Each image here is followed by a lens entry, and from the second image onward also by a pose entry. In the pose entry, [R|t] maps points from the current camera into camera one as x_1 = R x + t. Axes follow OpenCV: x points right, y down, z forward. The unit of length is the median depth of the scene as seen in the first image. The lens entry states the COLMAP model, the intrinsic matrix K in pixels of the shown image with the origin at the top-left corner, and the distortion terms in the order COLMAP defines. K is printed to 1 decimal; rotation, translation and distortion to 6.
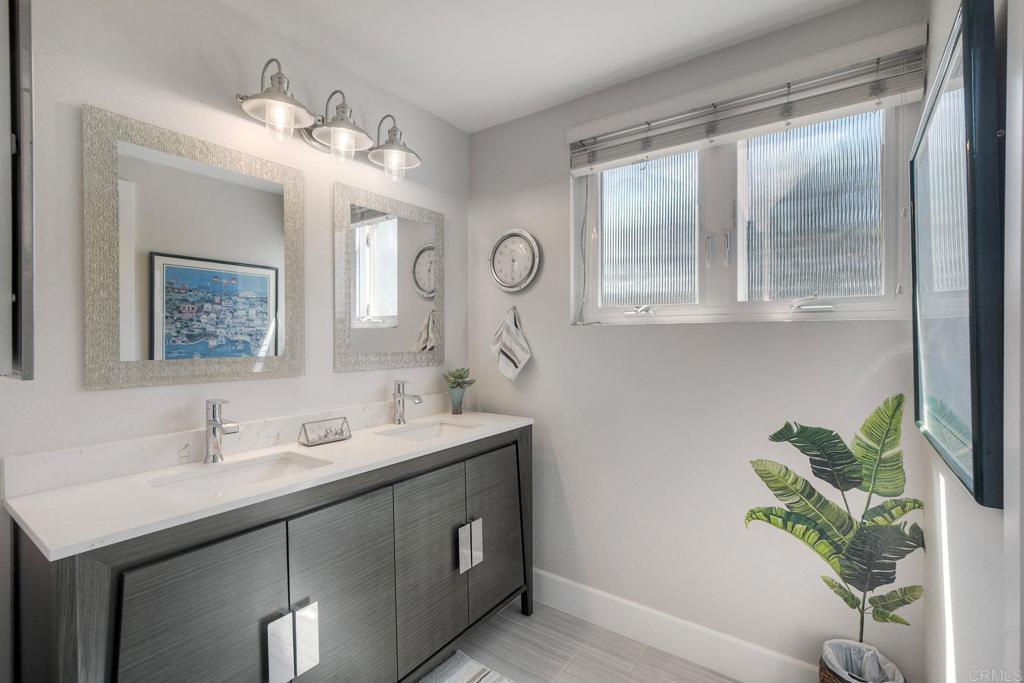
lens RADIAL K [[457.2, 0, 506.0], [0, 457.2, 339.2], [0, 0, 1]] dist [0.003692, 0.000524]
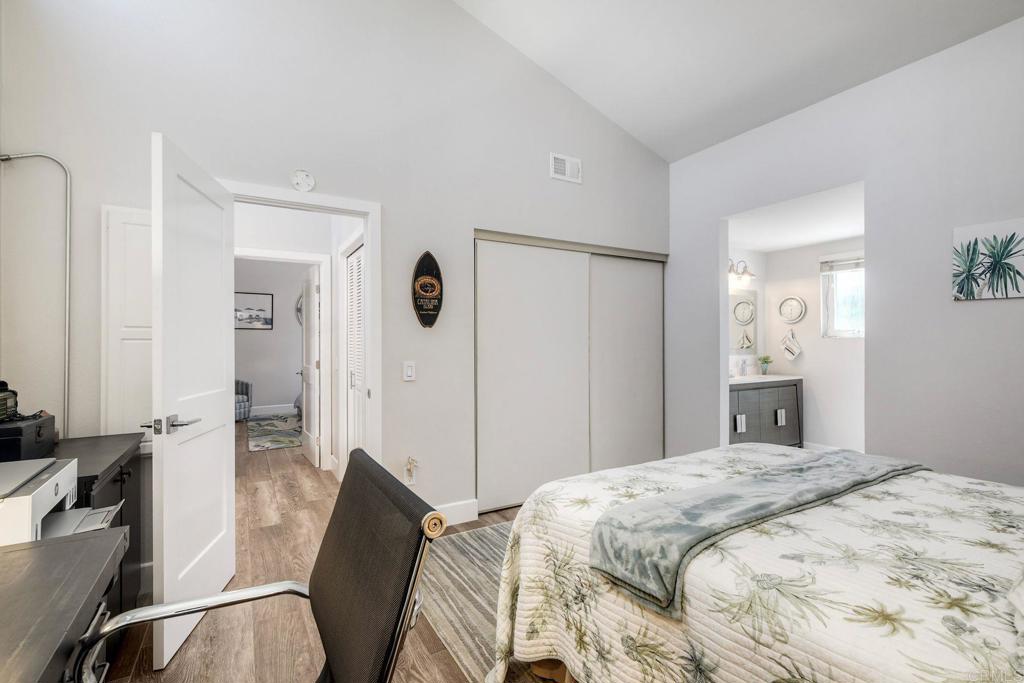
lens RADIAL K [[457.2, 0, 519.6], [0, 457.2, 336.8], [0, 0, 1]] dist [0.003692, 0.000524]
pose [[0.916317, -0.009220, -0.400347, -0.326566], [0.004439, 0.999907, -0.012869, -0.009090], [0.400429, 0.010015, 0.916273, -1.725760]]
